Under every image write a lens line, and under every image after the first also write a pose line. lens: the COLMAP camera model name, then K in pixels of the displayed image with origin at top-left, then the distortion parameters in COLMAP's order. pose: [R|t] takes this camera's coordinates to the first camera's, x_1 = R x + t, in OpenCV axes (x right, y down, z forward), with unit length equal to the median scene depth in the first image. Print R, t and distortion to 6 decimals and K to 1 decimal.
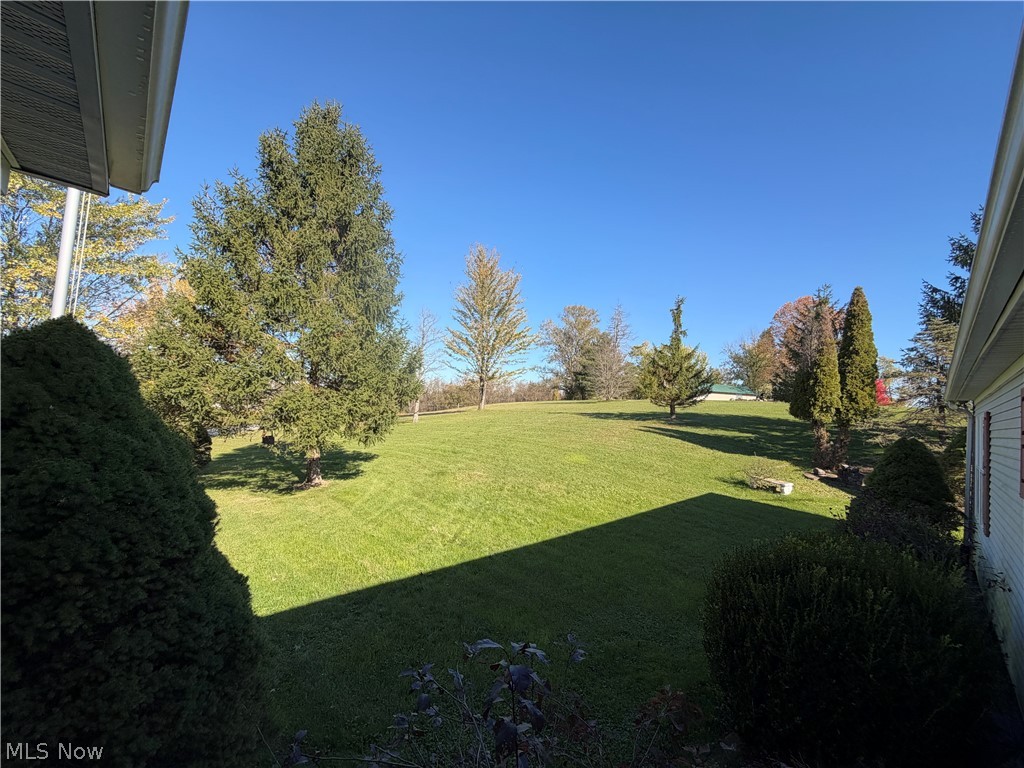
lens RADIAL K [[411.7, 0, 510.3], [0, 411.7, 383.9], [0, 0, 1]] dist [-0.000290, -0.000518]
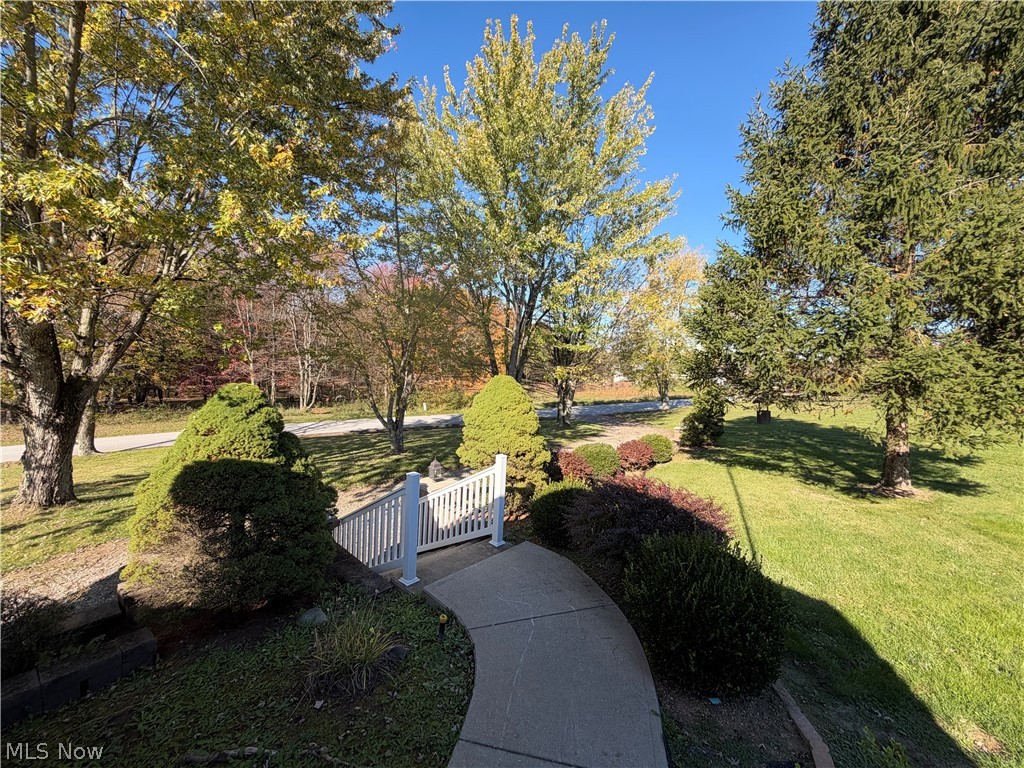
lens RADIAL K [[411.7, 0, 509.8], [0, 411.7, 383.3], [0, 0, 1]] dist [-0.000290, -0.000518]
pose [[0.527569, 0.026705, -0.849092, -0.244406], [0.024102, 0.998633, 0.046384, 0.022815], [0.849170, -0.044935, 0.526204, 0.120141]]
